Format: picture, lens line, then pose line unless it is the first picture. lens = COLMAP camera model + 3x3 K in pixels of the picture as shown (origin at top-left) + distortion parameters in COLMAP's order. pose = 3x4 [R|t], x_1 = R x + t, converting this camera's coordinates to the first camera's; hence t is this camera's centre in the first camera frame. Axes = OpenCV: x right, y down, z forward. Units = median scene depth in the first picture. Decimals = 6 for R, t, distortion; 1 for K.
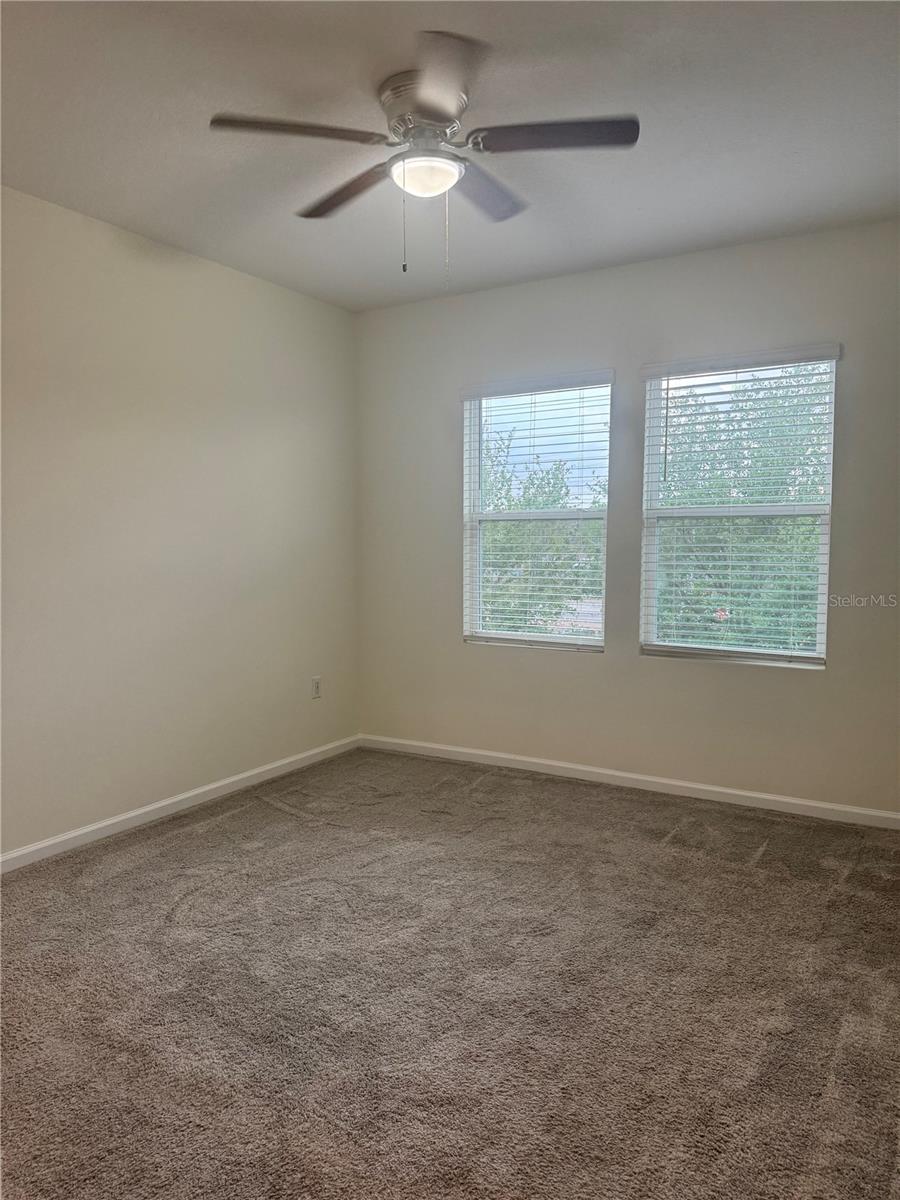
lens RADIAL K [[840.3, 0, 450.0], [0, 840.3, 600.0], [0, 0, 1]] dist [0.135007, -0.196684]
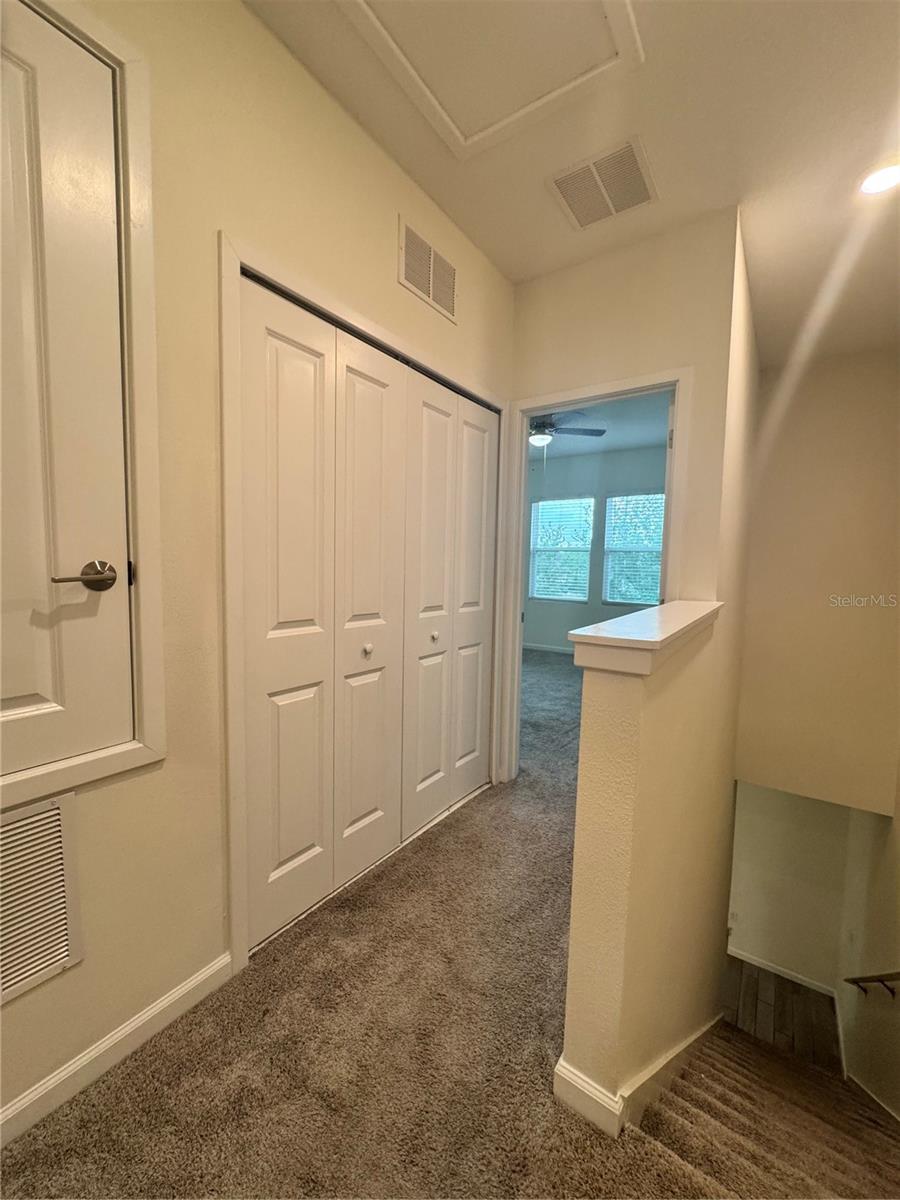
lens RADIAL K [[482.5, 0, 450.0], [0, 482.5, 600.0], [0, 0, 1]] dist [-0.002468, 0.000280]
pose [[0.997348, 0.031963, -0.065393, -0.135750], [-0.031625, 0.999481, 0.006198, 0.054274], [0.065557, -0.004113, 0.997840, -0.474300]]
